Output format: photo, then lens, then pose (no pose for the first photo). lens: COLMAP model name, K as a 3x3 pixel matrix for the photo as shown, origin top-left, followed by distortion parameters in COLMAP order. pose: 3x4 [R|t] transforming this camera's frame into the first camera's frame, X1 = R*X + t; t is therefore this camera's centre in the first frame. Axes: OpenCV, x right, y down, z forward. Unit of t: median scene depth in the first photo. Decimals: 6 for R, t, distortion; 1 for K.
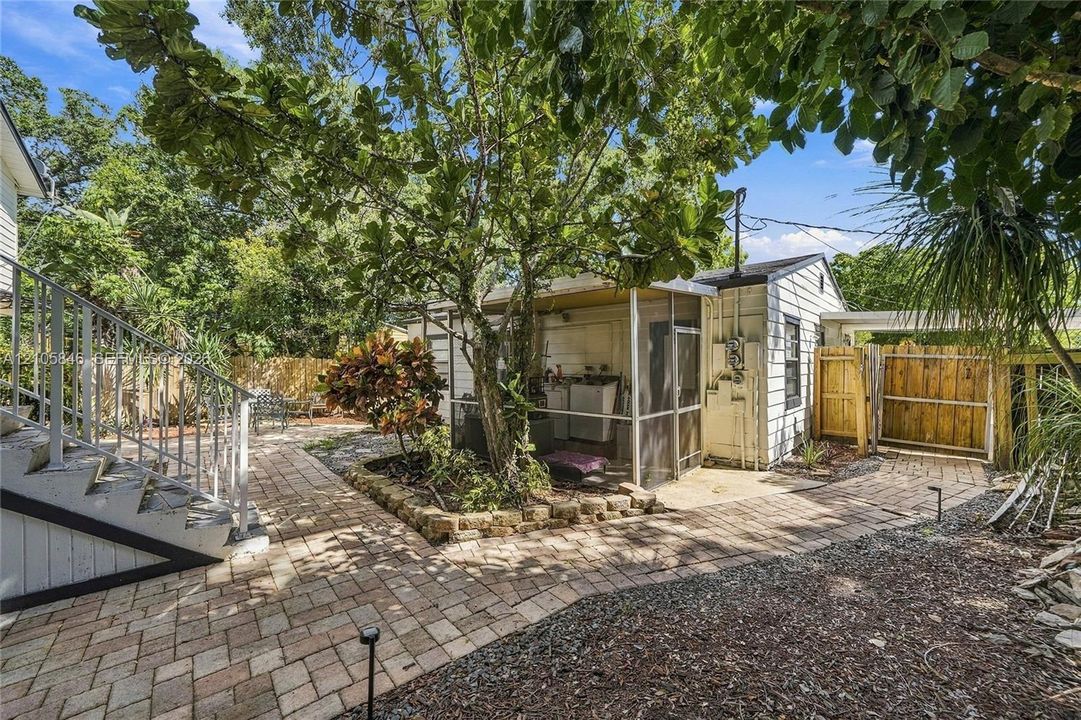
lens RADIAL K [[446.1, 0, 540.9], [0, 446.1, 360.3], [0, 0, 1]] dist [0.000794, -0.000191]
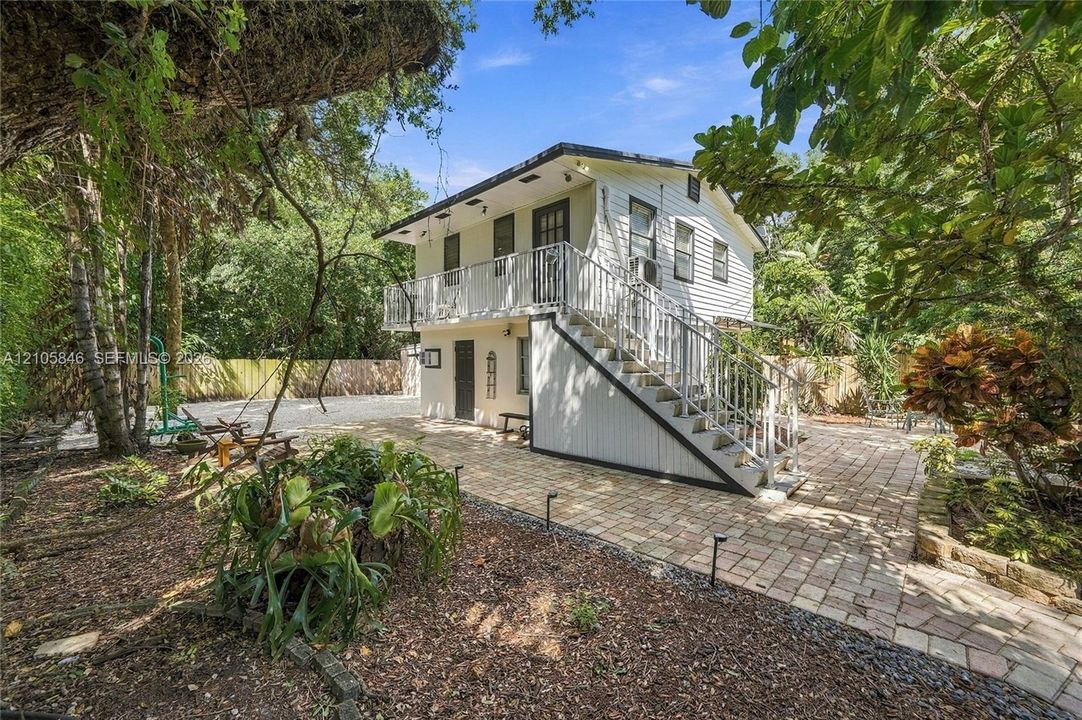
lens RADIAL K [[446.5, 0, 541.4], [0, 446.5, 362.3], [0, 0, 1]] dist [0.000794, -0.000191]
pose [[0.132409, 0.013345, -0.991105, 0.606275], [-0.005347, 0.999904, 0.012750, -0.012573], [0.991181, 0.003611, 0.132467, 0.087751]]
